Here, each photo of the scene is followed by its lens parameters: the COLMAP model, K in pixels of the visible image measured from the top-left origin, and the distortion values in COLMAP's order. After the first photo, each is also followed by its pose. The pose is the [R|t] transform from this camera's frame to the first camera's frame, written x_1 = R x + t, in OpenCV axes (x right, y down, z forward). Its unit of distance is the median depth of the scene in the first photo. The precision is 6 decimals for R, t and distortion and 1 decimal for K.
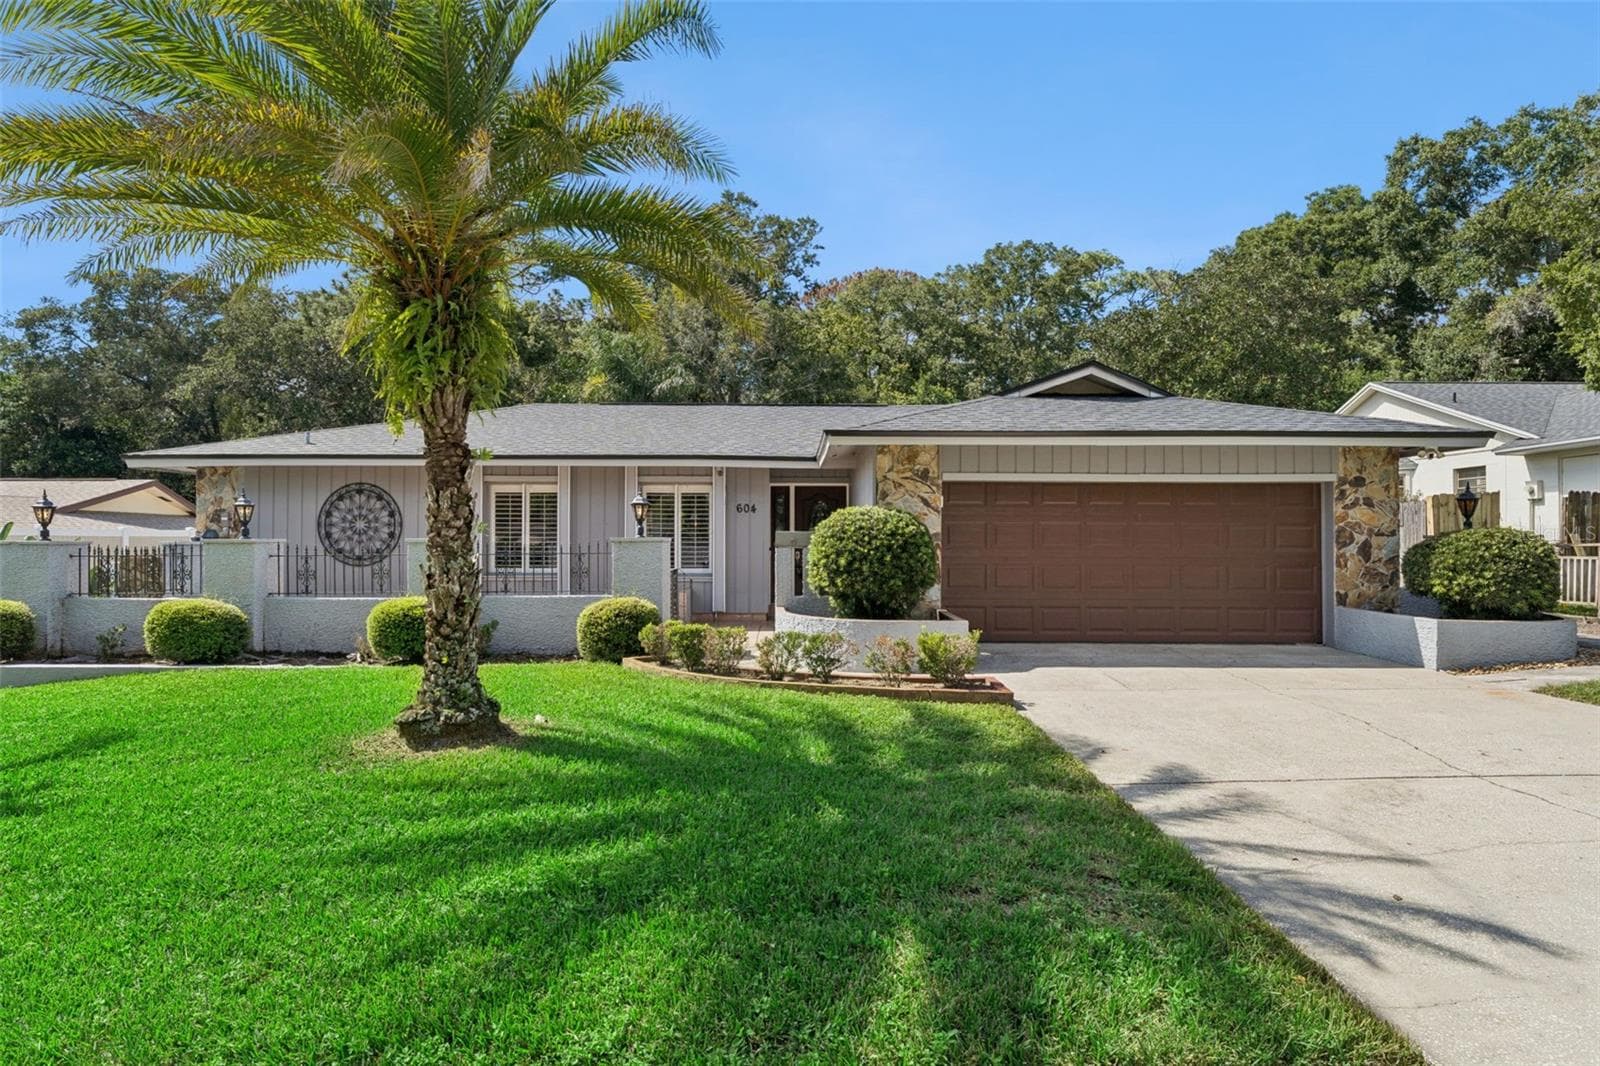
lens RADIAL K [[834.1, 0, 795.7], [0, 834.1, 543.3], [0, 0, 1]] dist [0.000193, -0.000202]
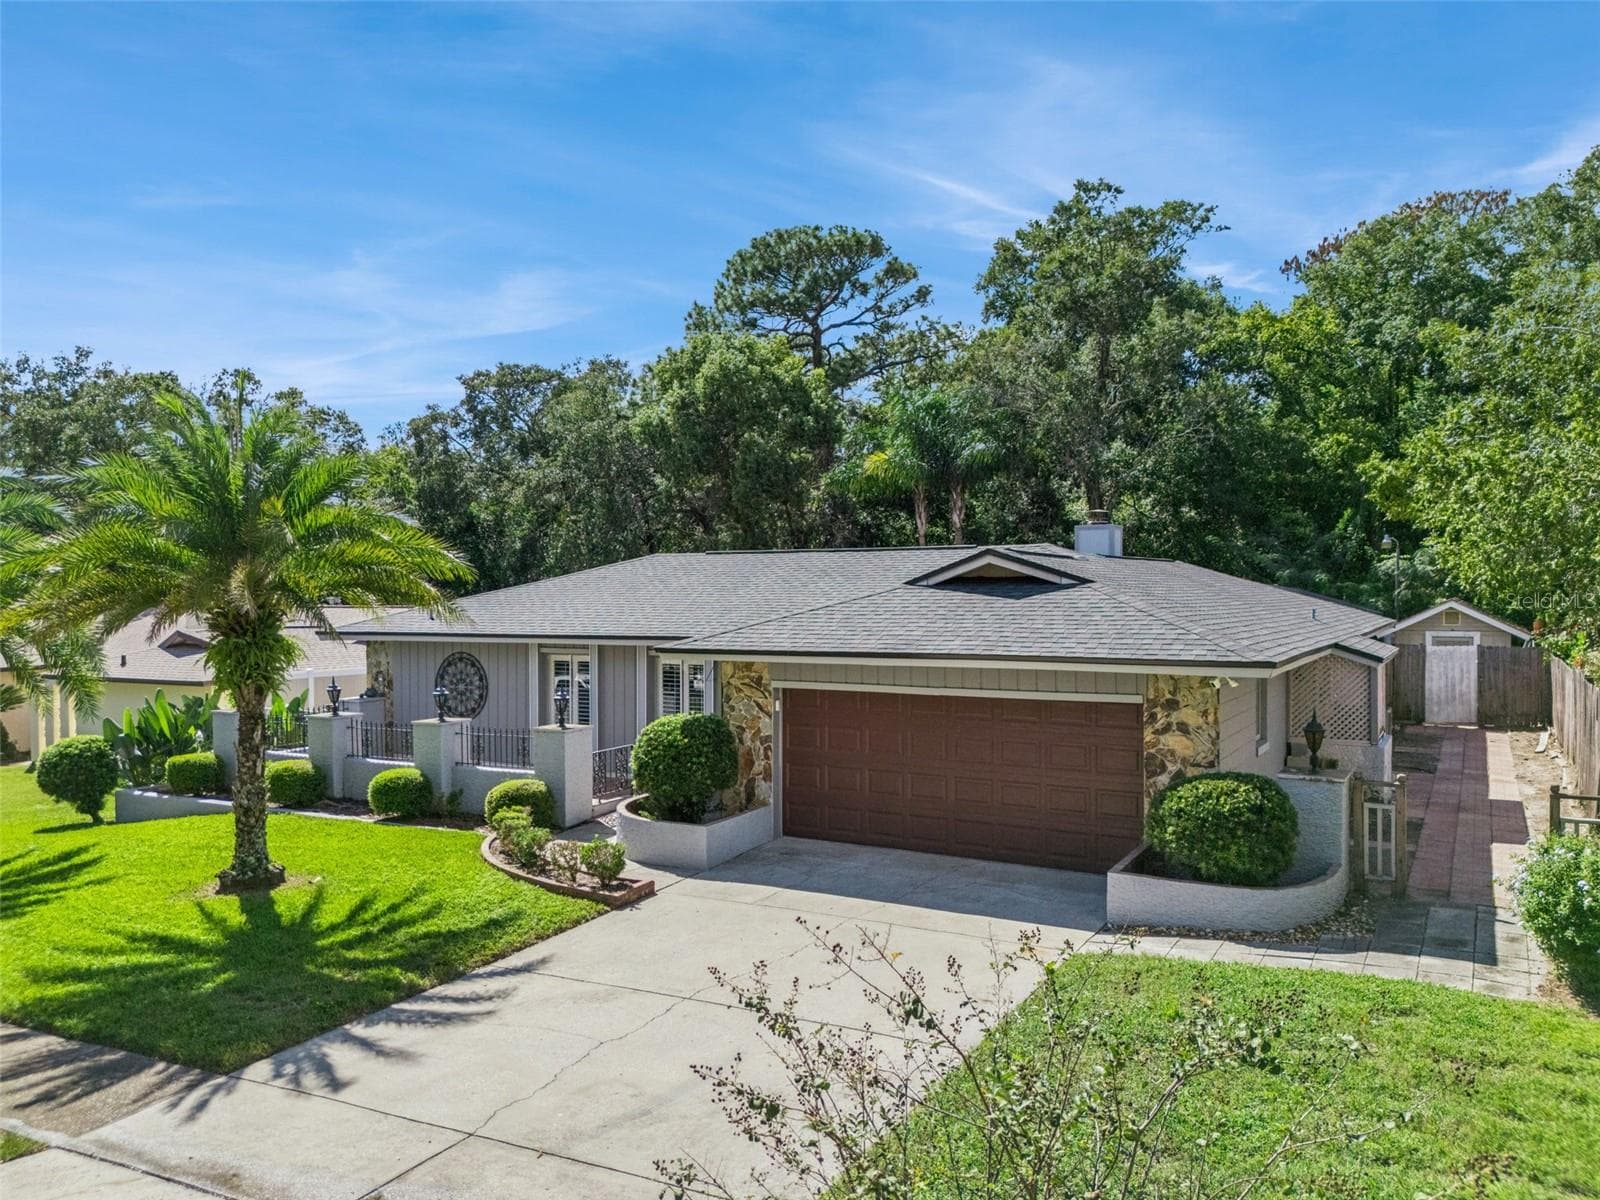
lens RADIAL K [[1182.6, 0, 804.0], [0, 1182.6, 623.7], [0, 0, 1]] dist [0.089189, -0.088890]
pose [[0.867634, 0.006887, -0.497155, 0.957119], [0.006360, 0.999669, 0.024947, -0.193034], [0.497162, -0.024807, 0.867303, -0.303746]]
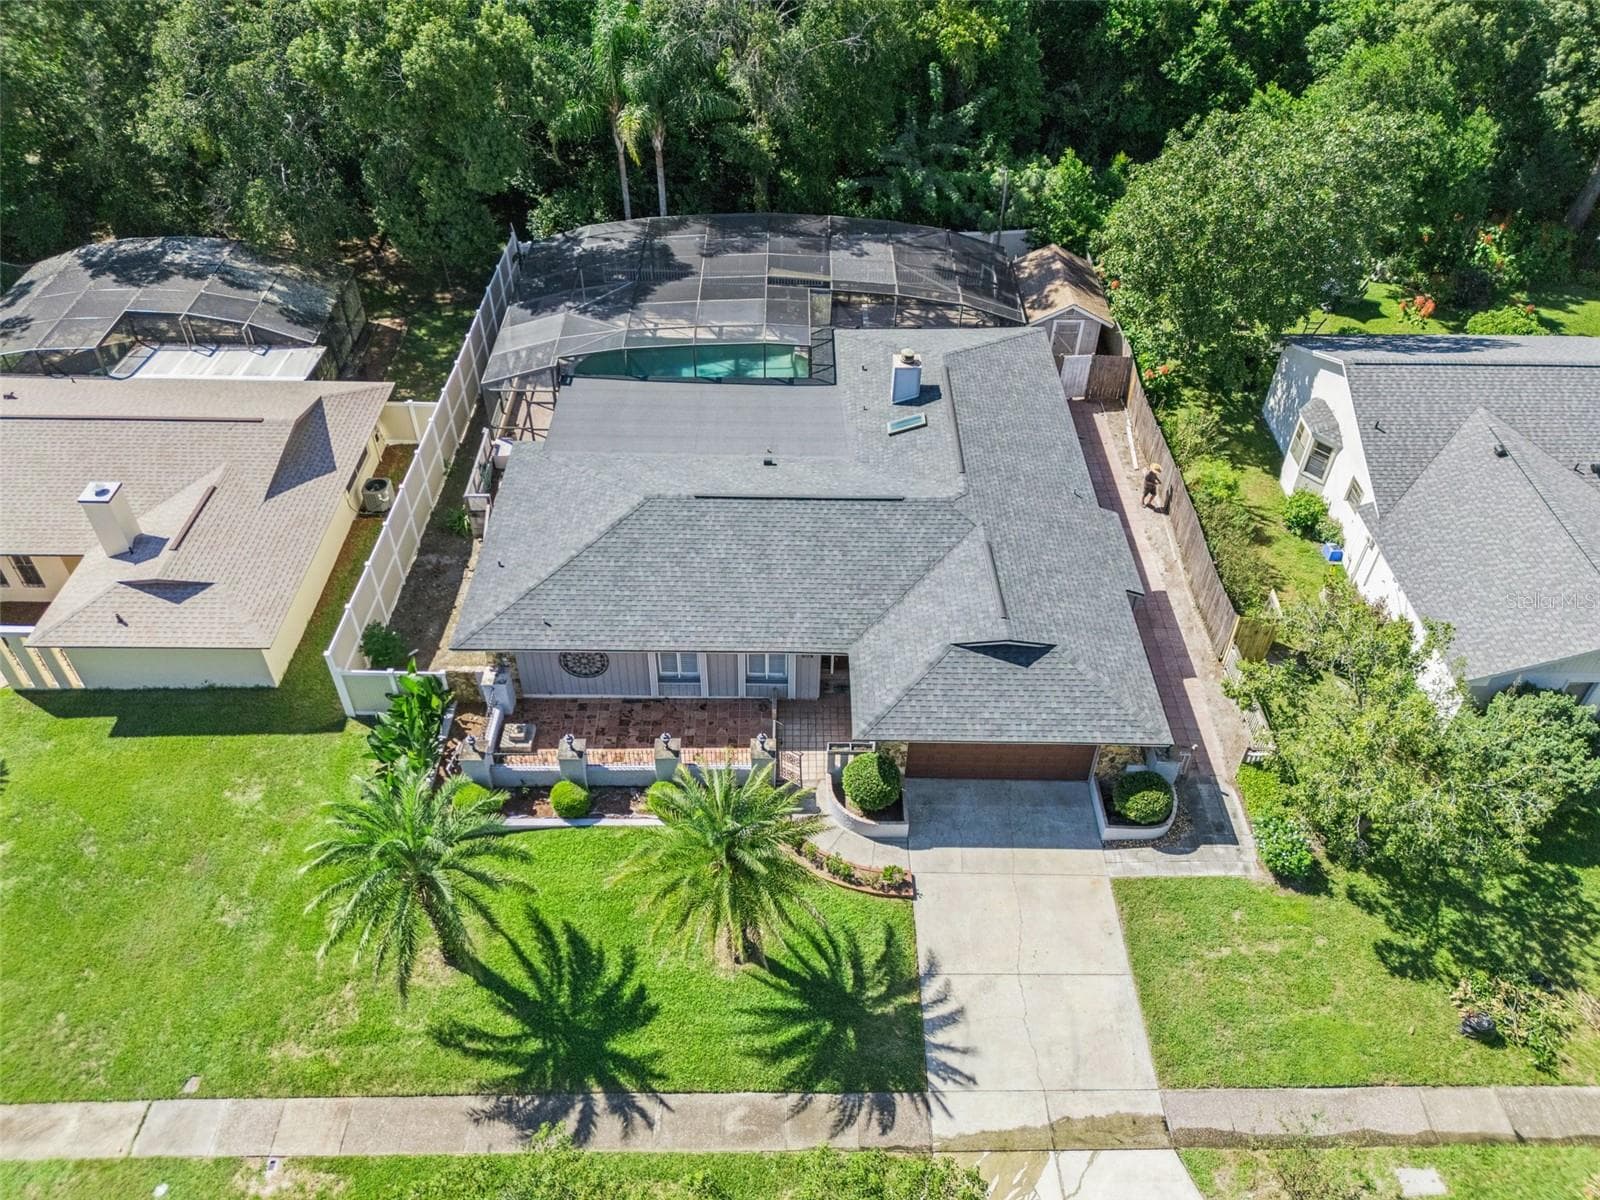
lens RADIAL K [[1164.6, 0, 800.0], [0, 1164.6, 600.0], [0, 0, 1]] dist [0.085667, -0.094035]
pose [[0.999901, 0.014058, 0.000024, -0.097047], [-0.010402, 0.738698, 0.673956, -2.210337], [0.009457, -0.673890, 0.738771, -0.880881]]
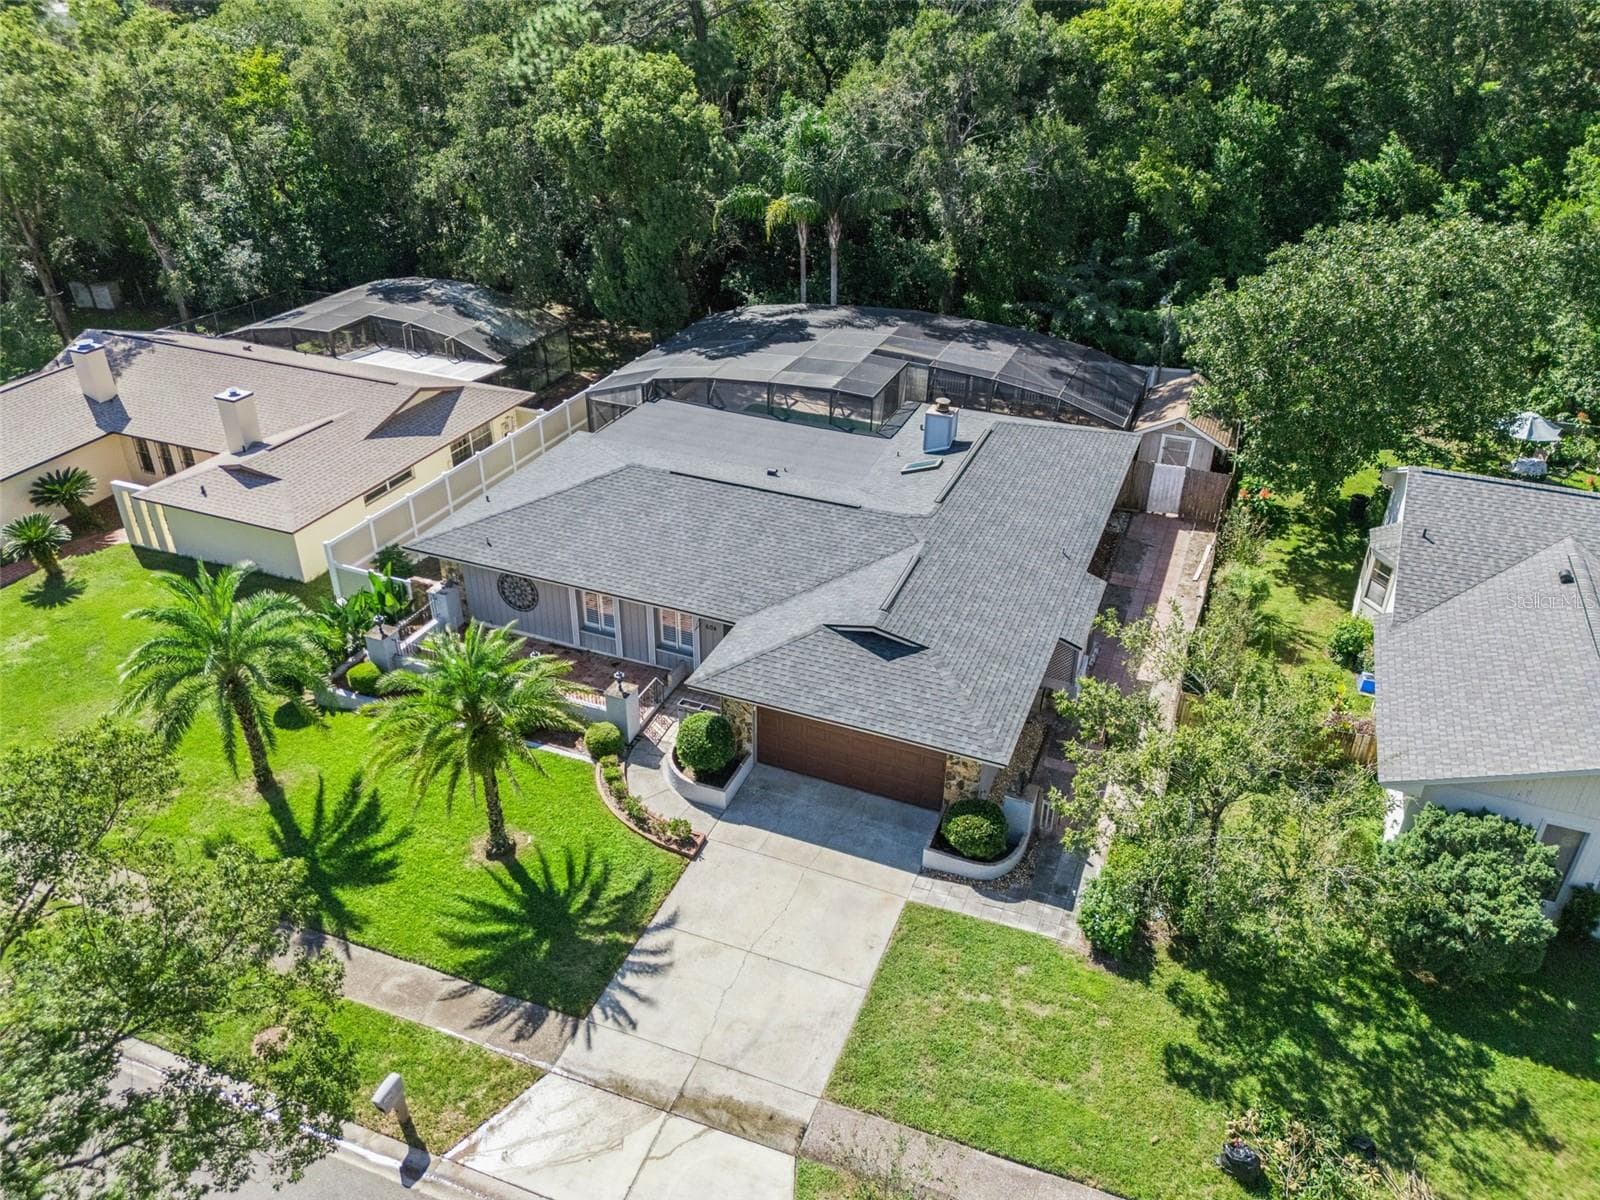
lens RADIAL K [[1164.6, 0, 800.0], [0, 1164.6, 600.0], [0, 0, 1]] dist [0.085667, -0.094035]
pose [[0.922410, 0.201820, -0.329286, 1.110779], [-0.008401, 0.862884, 0.505332, -1.634349], [0.386122, -0.463357, 0.797628, -1.006343]]
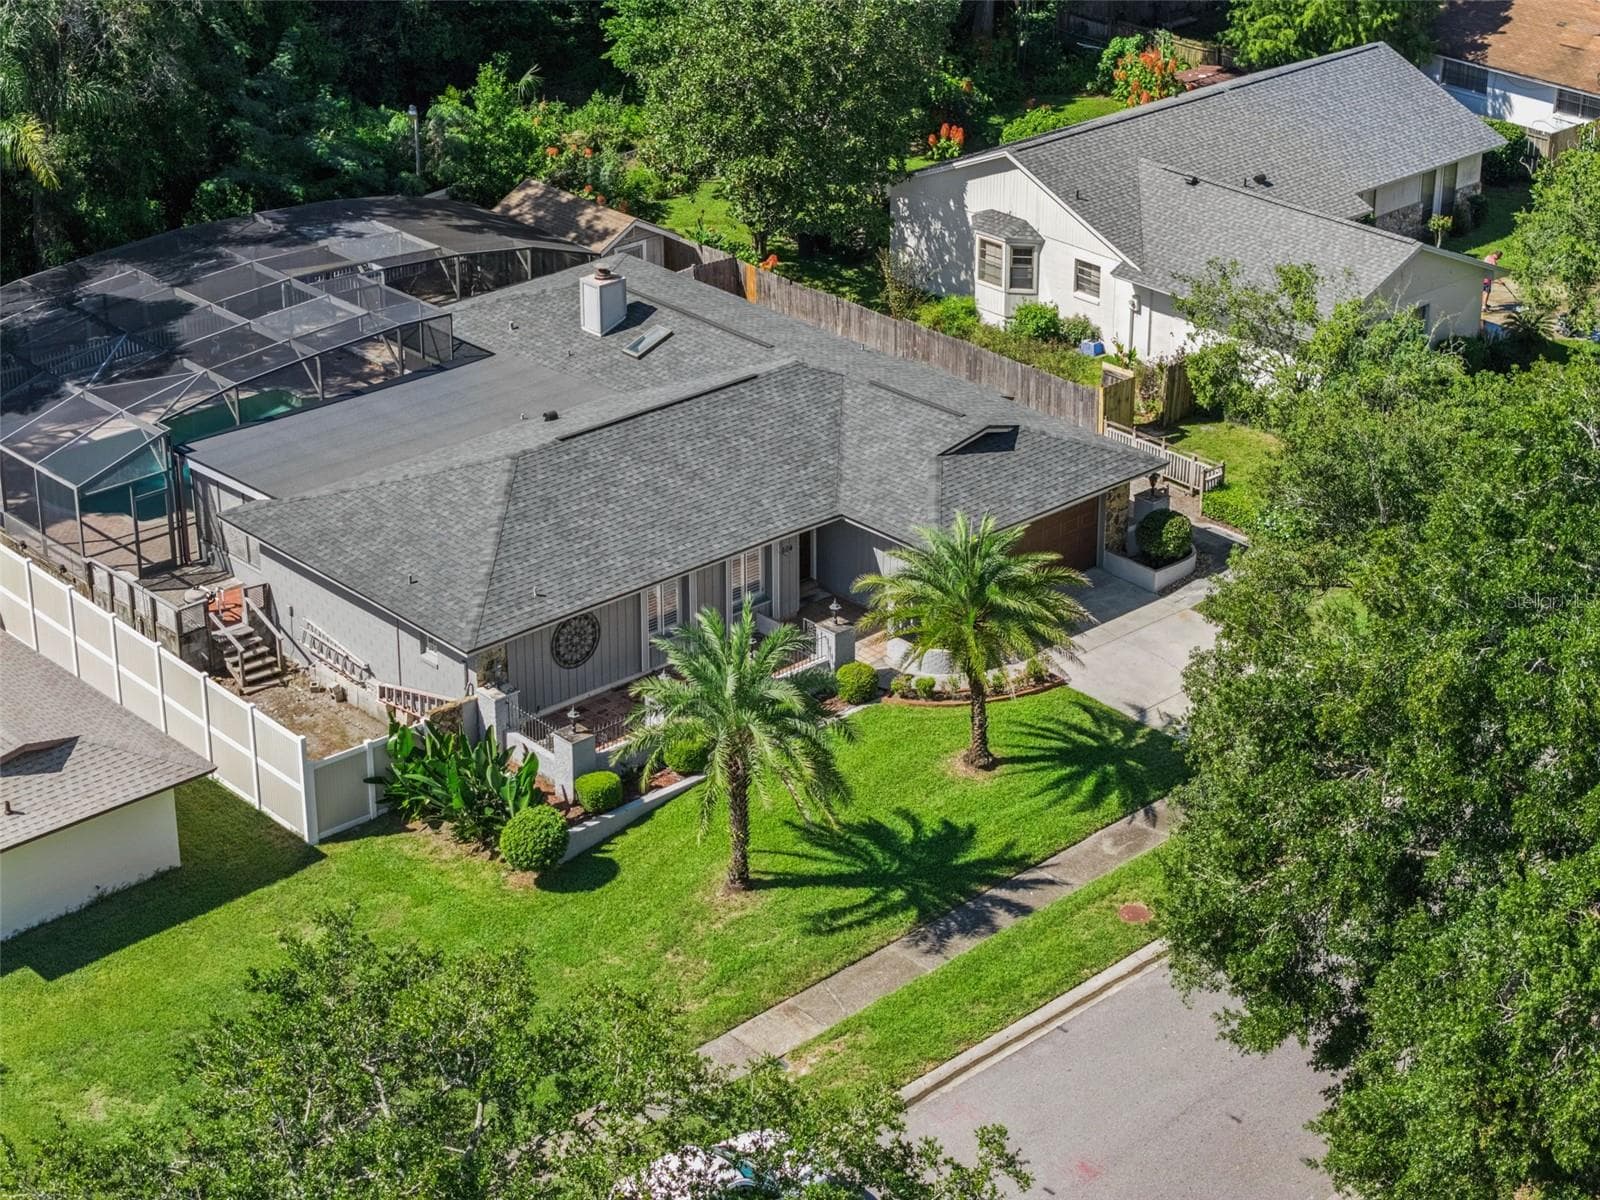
lens RADIAL K [[3142.7, 0, 799.5], [0, 3142.7, 597.9], [0, 0, 1]] dist [0.013708, -0.077302]
pose [[0.745674, -0.288671, 0.600532, -4.164733], [0.004104, 0.903252, 0.429091, -2.876616], [-0.666298, -0.317497, 0.674716, -3.372936]]
